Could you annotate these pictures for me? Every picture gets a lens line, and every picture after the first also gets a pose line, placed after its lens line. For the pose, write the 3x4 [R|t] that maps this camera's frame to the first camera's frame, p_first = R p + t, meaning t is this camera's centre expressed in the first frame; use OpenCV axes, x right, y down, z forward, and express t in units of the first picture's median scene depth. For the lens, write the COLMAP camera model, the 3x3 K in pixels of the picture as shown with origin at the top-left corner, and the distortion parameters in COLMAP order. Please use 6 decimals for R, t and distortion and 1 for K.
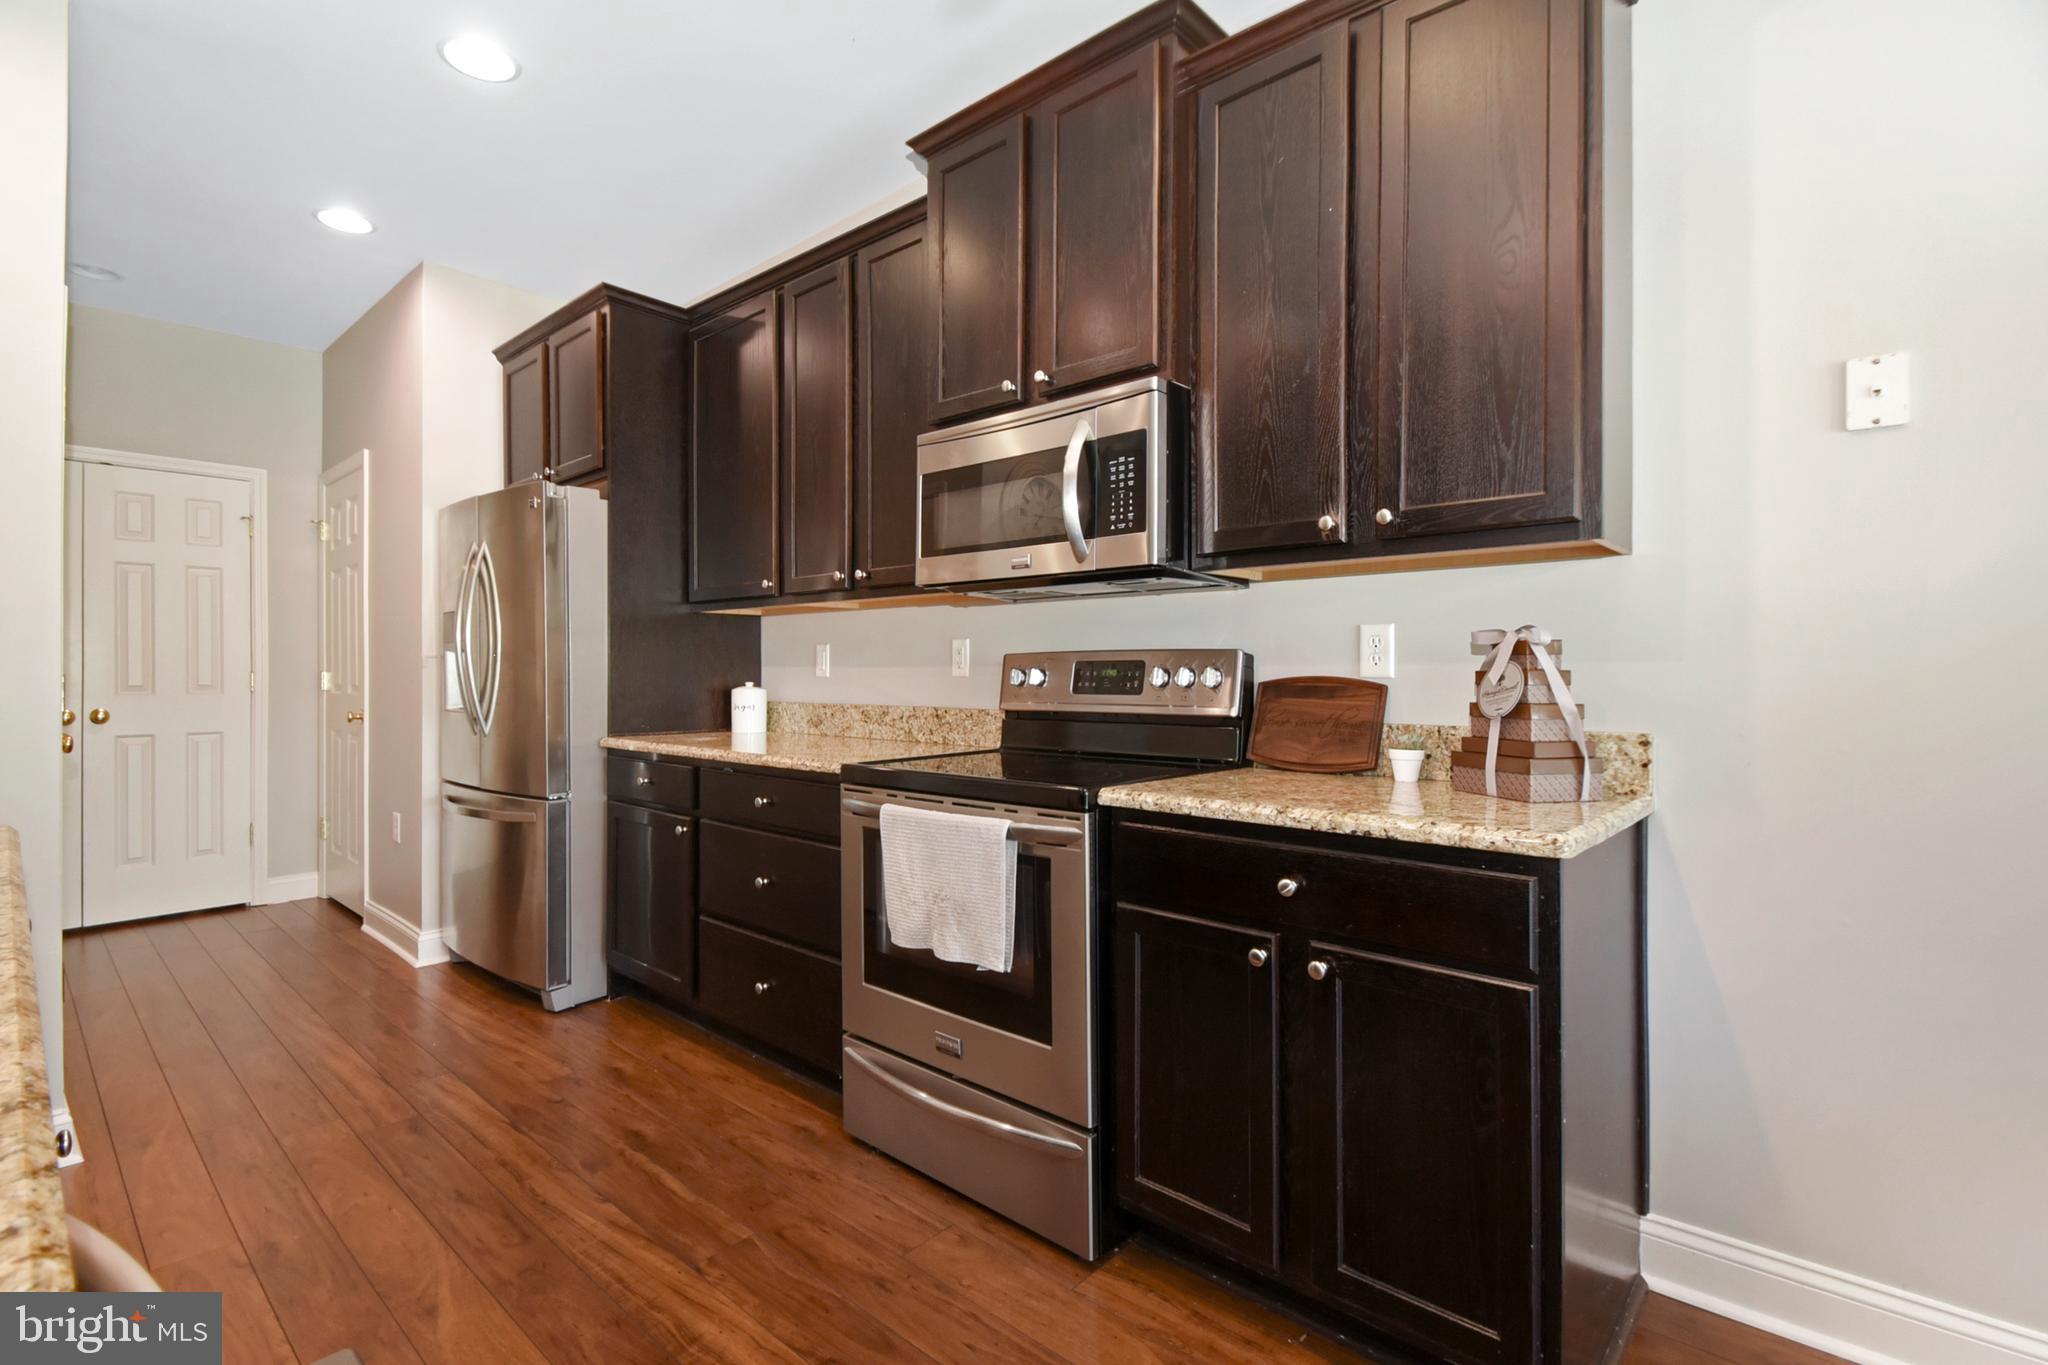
lens RADIAL K [[946.5, 0, 933.8], [0, 946.5, 666.6], [0, 0, 1]] dist [-0.011089, -0.000319]
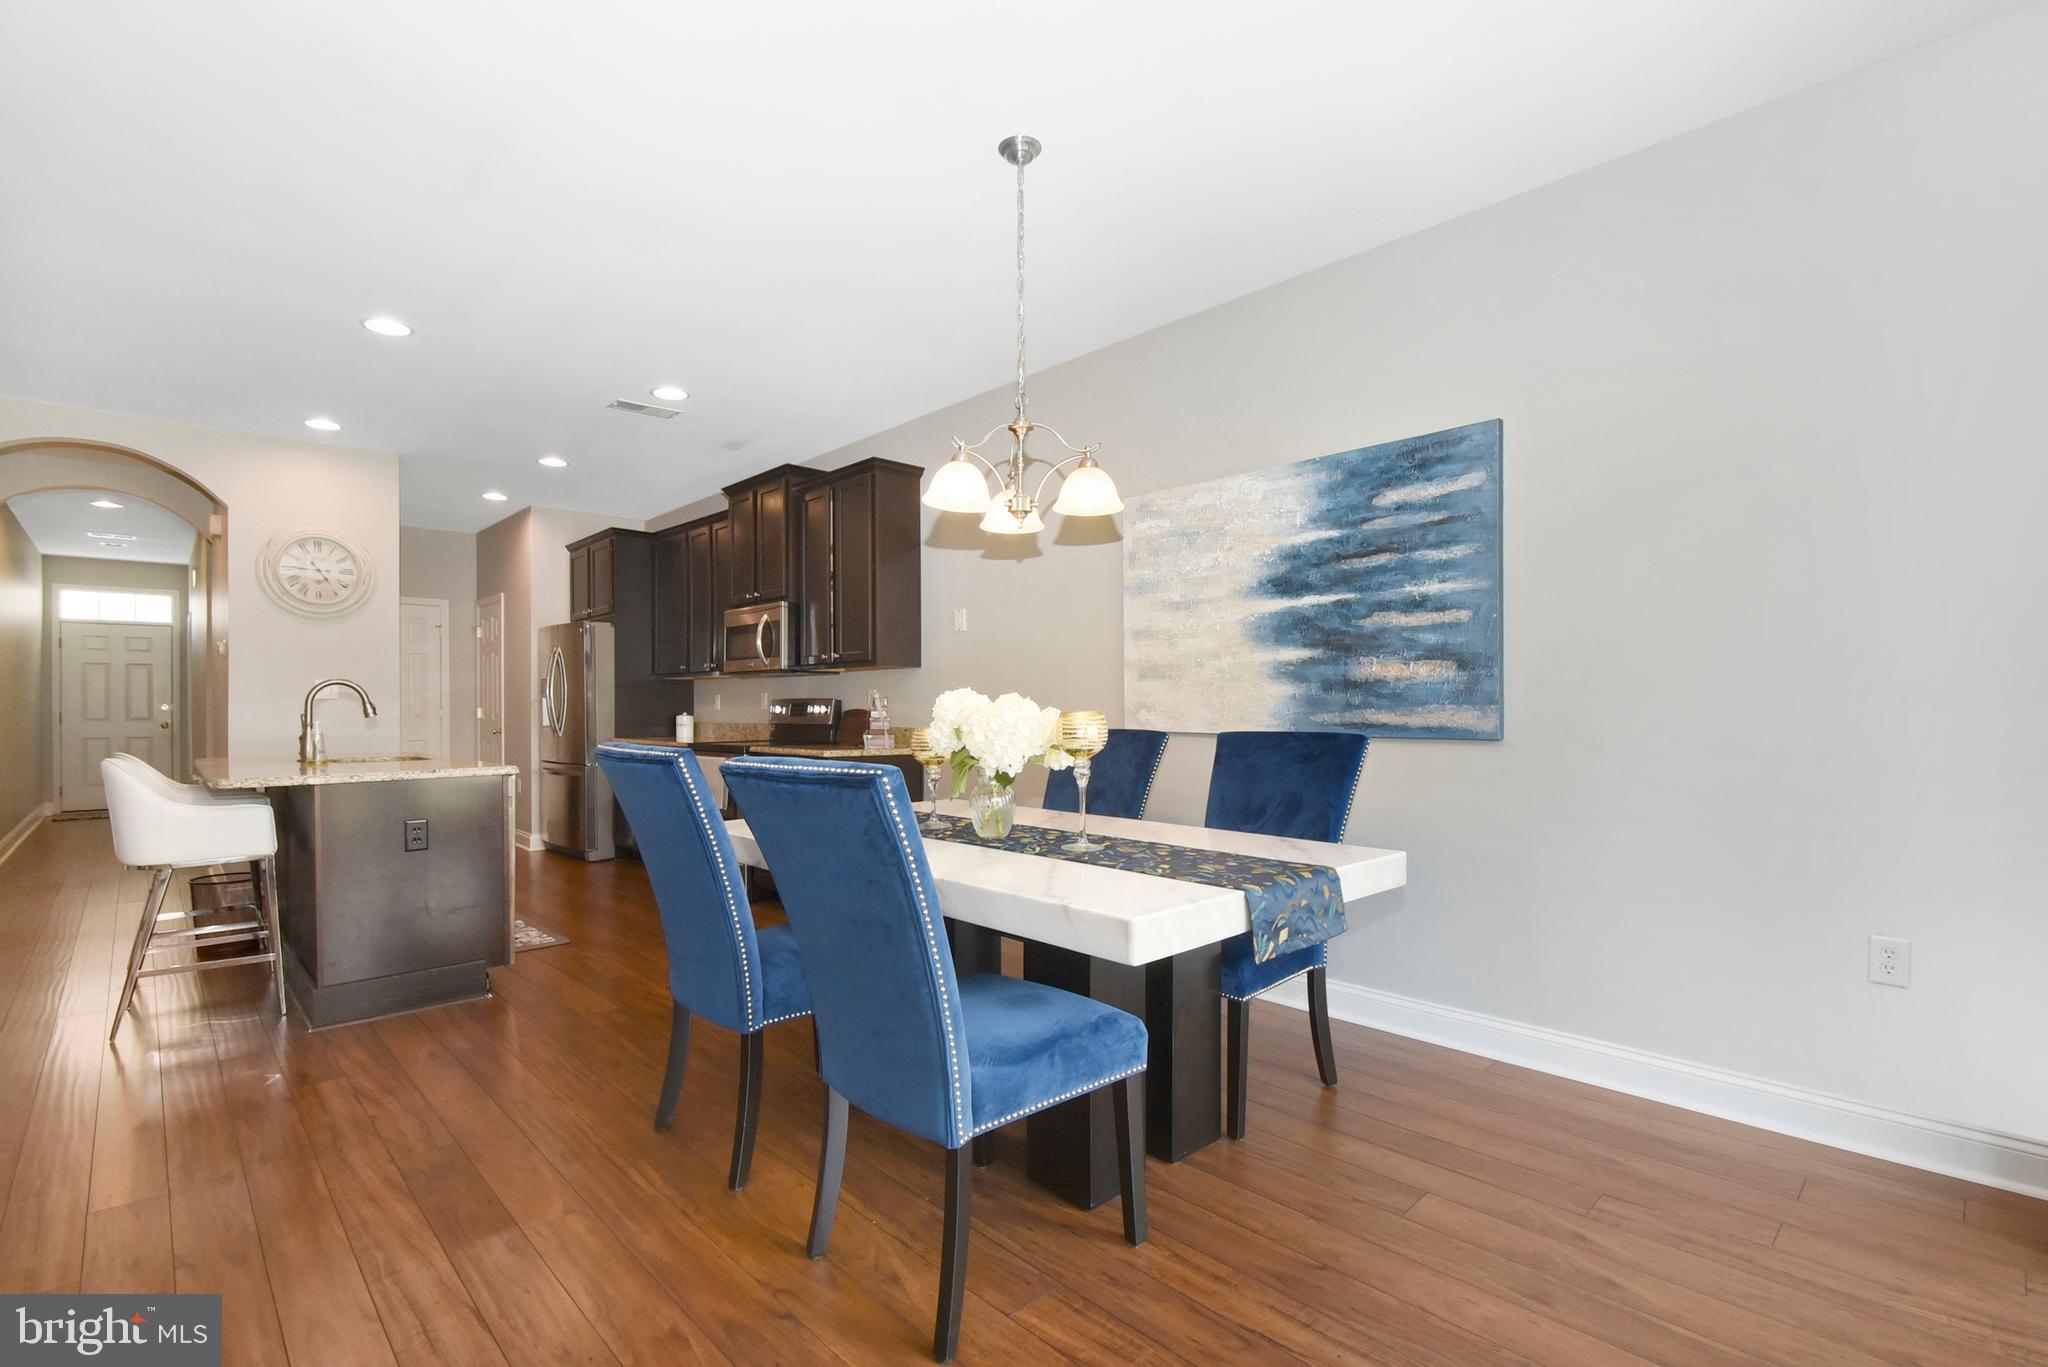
lens RADIAL K [[946.8, 0, 966.2], [0, 946.8, 711.3], [0, 0, 1]] dist [-0.024551, -0.000954]
pose [[0.998044, -0.002666, -0.062461, 0.593781], [0.003248, 0.999952, 0.009226, -0.003480], [0.062434, -0.009411, 0.998005, -1.102964]]
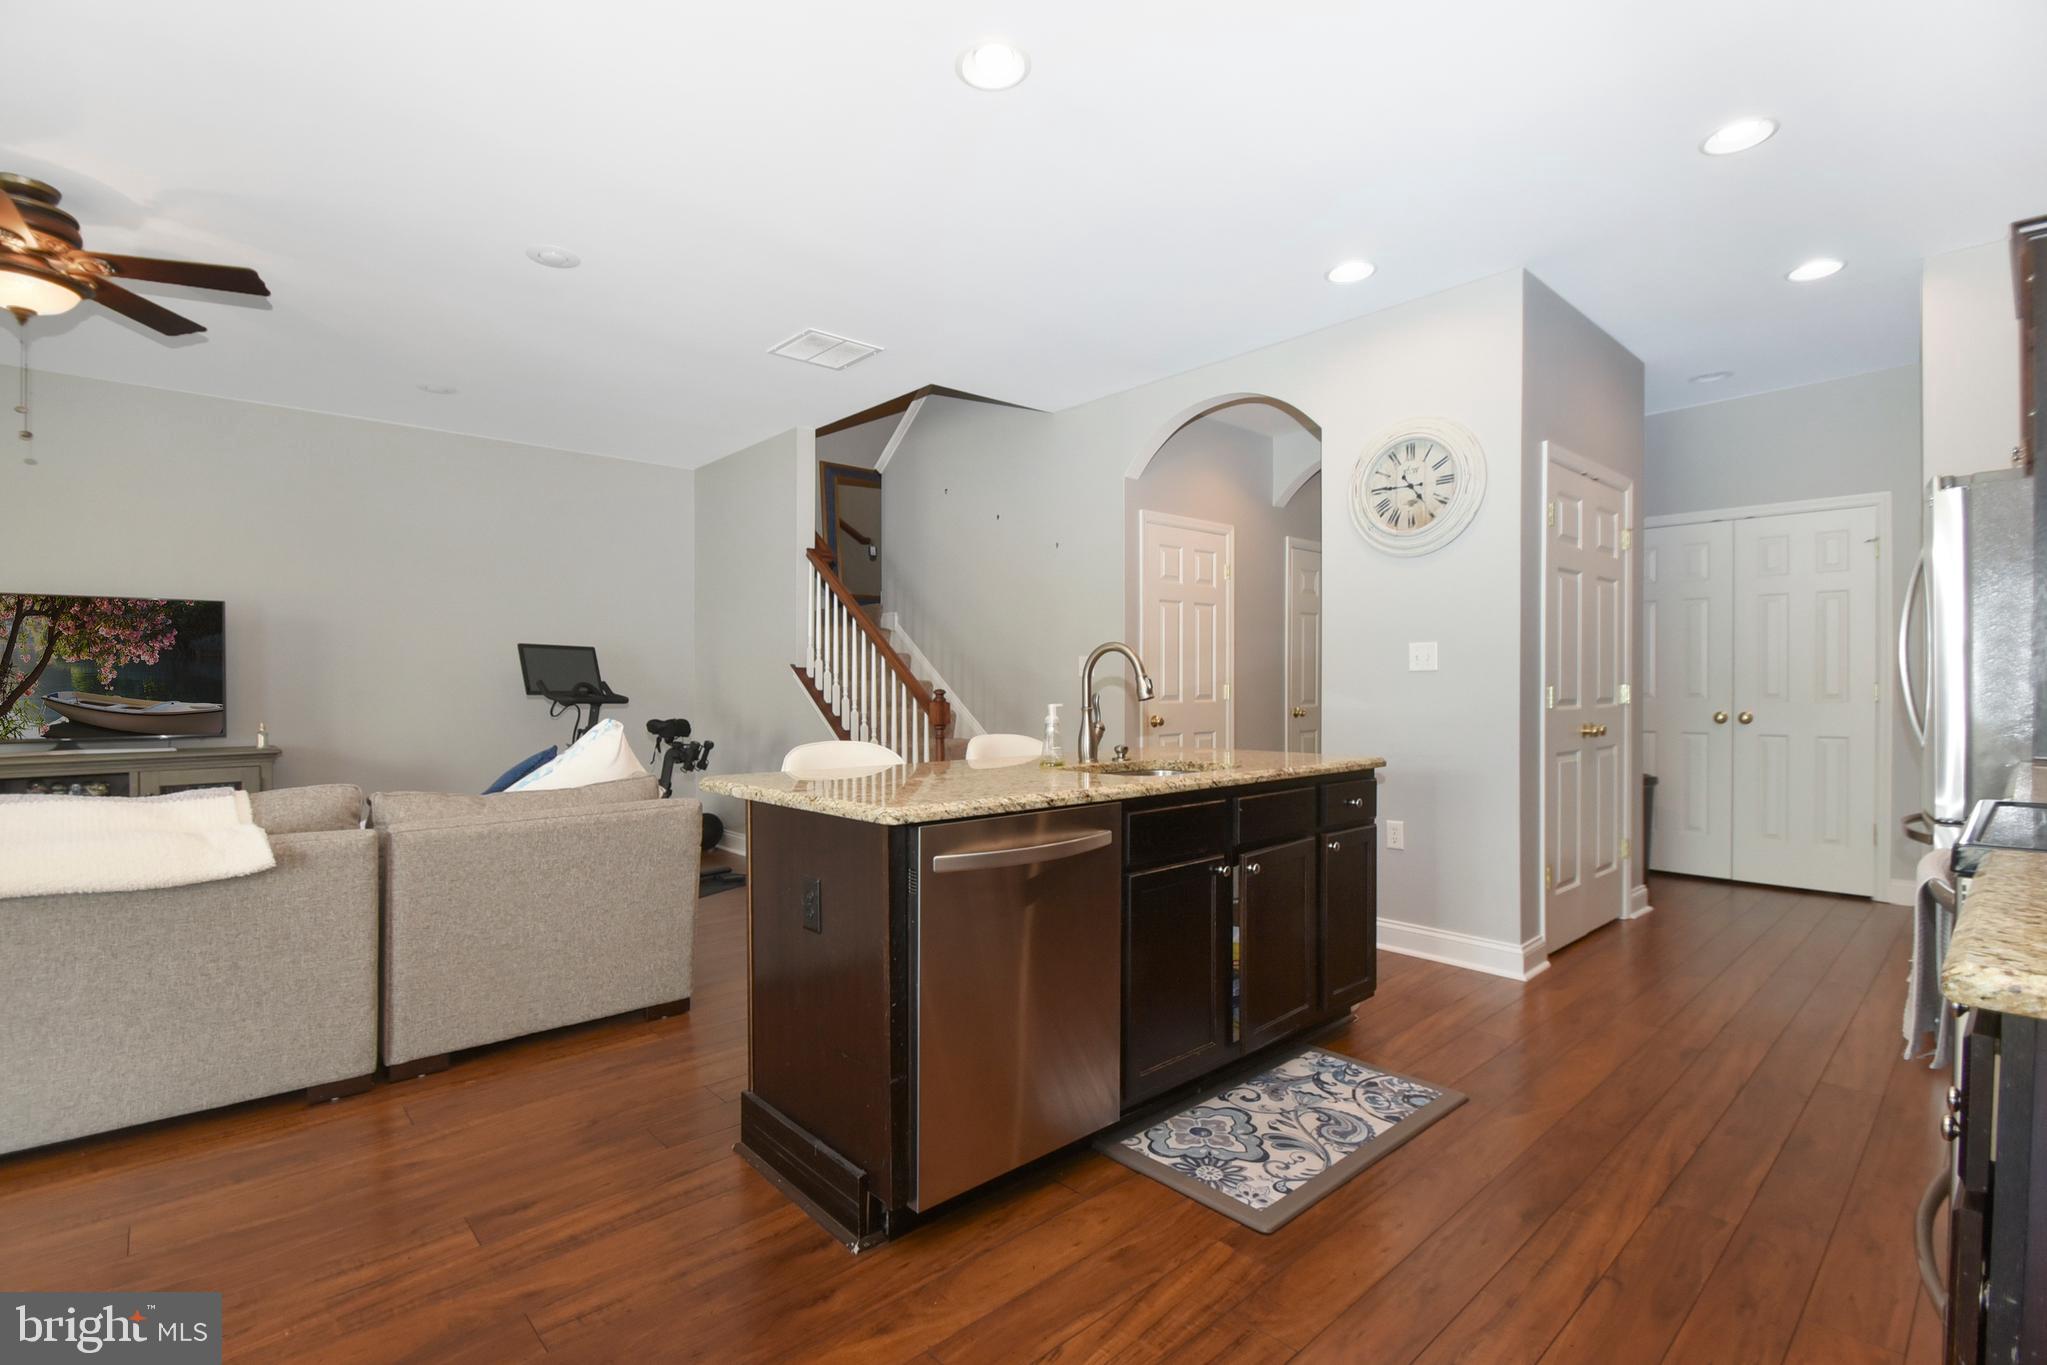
lens RADIAL K [[927.4, 0, 1062.3], [0, 927.4, 676.3], [0, 0, 1]] dist [-0.017943, -0.000628]
pose [[-0.049545, -0.005451, -0.998757, 0.504721], [0.005388, 0.999969, -0.005725, -0.001713], [0.998757, -0.005665, -0.049514, 0.180671]]
